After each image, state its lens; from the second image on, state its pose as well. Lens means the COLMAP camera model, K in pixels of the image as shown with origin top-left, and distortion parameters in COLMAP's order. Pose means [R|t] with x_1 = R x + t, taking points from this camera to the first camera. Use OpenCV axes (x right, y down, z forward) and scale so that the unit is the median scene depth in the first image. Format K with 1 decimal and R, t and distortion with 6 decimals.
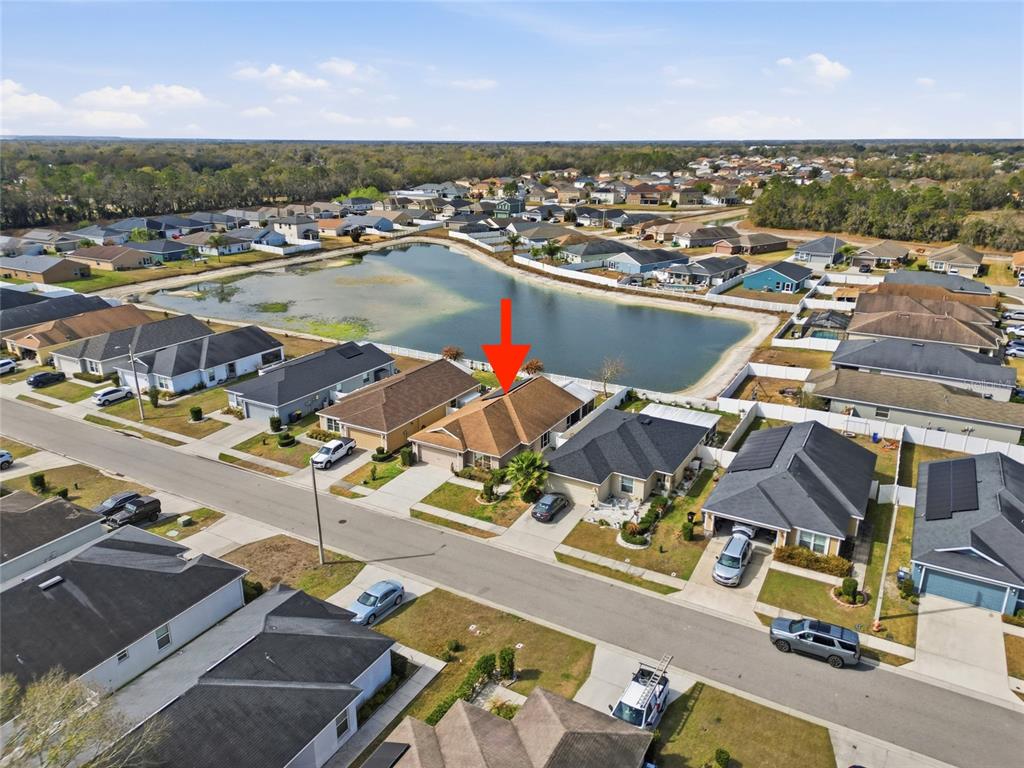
lens RADIAL K [[719.5, 0, 512.0], [0, 719.5, 384.0], [0, 0, 1]] dist [0.105577, -0.114667]
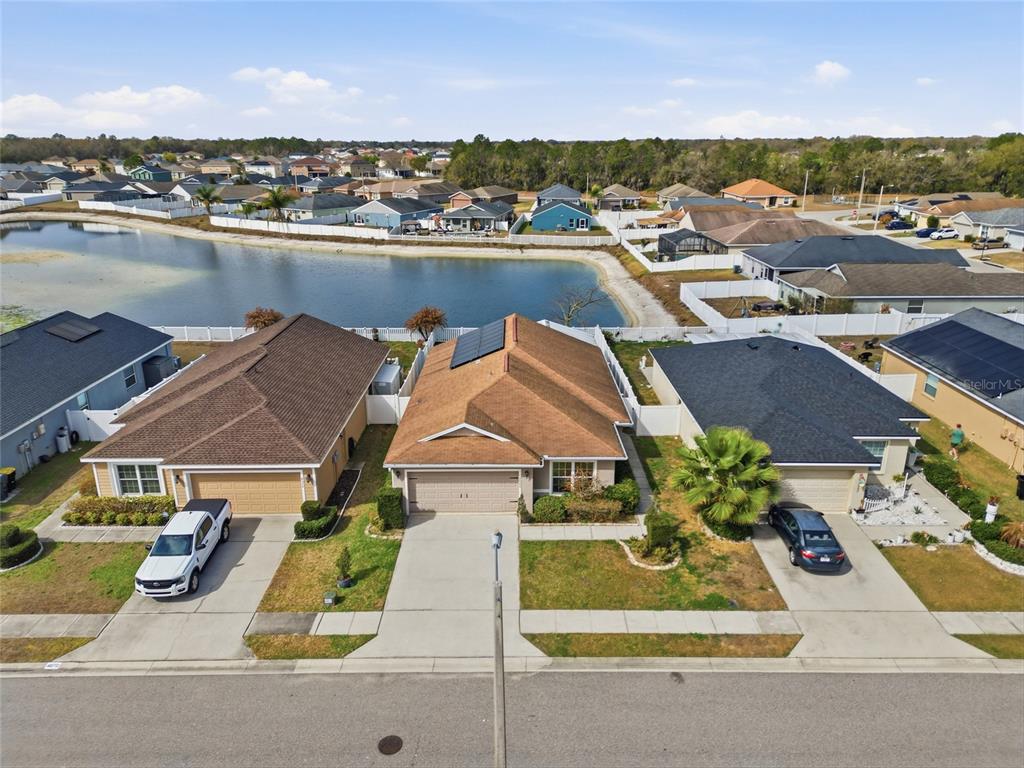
lens RADIAL K [[719.5, 0, 512.0], [0, 719.5, 384.0], [0, 0, 1]] dist [0.105577, -0.114667]
pose [[0.871411, -0.159895, 0.463763, -0.246729], [0.162287, 0.986121, 0.035054, 0.023895], [-0.462931, 0.044716, 0.885265, 0.541076]]
